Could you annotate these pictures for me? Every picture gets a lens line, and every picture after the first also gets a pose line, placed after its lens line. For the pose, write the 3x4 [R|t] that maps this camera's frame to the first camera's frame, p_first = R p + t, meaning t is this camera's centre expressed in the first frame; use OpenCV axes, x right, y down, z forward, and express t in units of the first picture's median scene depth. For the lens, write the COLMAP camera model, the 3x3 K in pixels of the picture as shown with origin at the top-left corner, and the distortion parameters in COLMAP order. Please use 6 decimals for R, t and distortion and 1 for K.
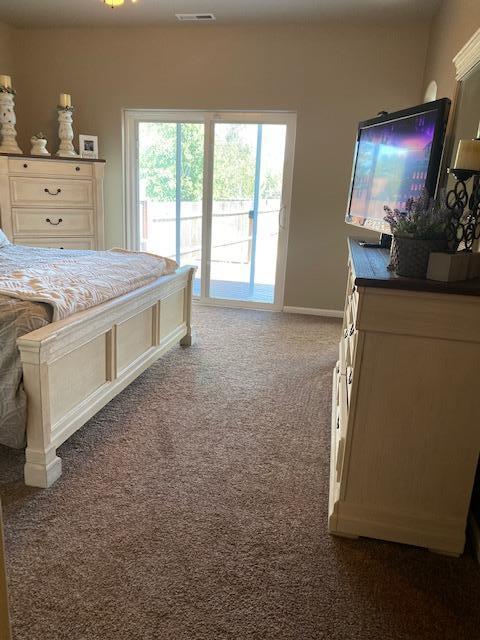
lens RADIAL K [[488.8, 0, 240.0], [0, 488.8, 320.0], [0, 0, 1]] dist [0.006863, -0.005444]
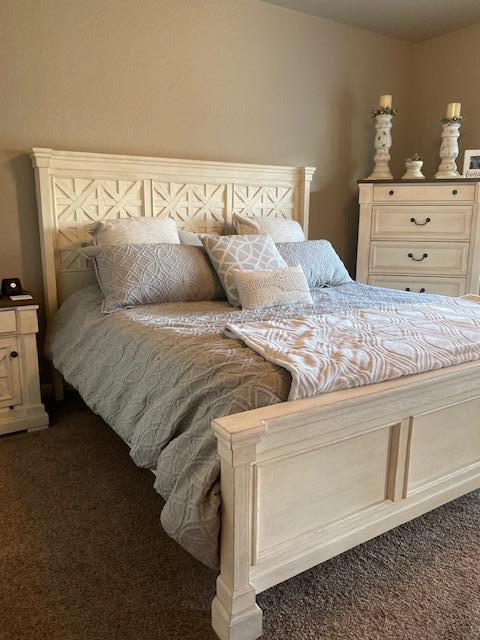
lens RADIAL K [[488.8, 0, 240.0], [0, 488.8, 320.0], [0, 0, 1]] dist [0.006863, -0.005444]
pose [[0.692376, 0.106362, -0.713654, 0.017160], [-0.159844, 0.987110, -0.007960, -0.042595], [0.703609, 0.119585, 0.700453, 0.229132]]
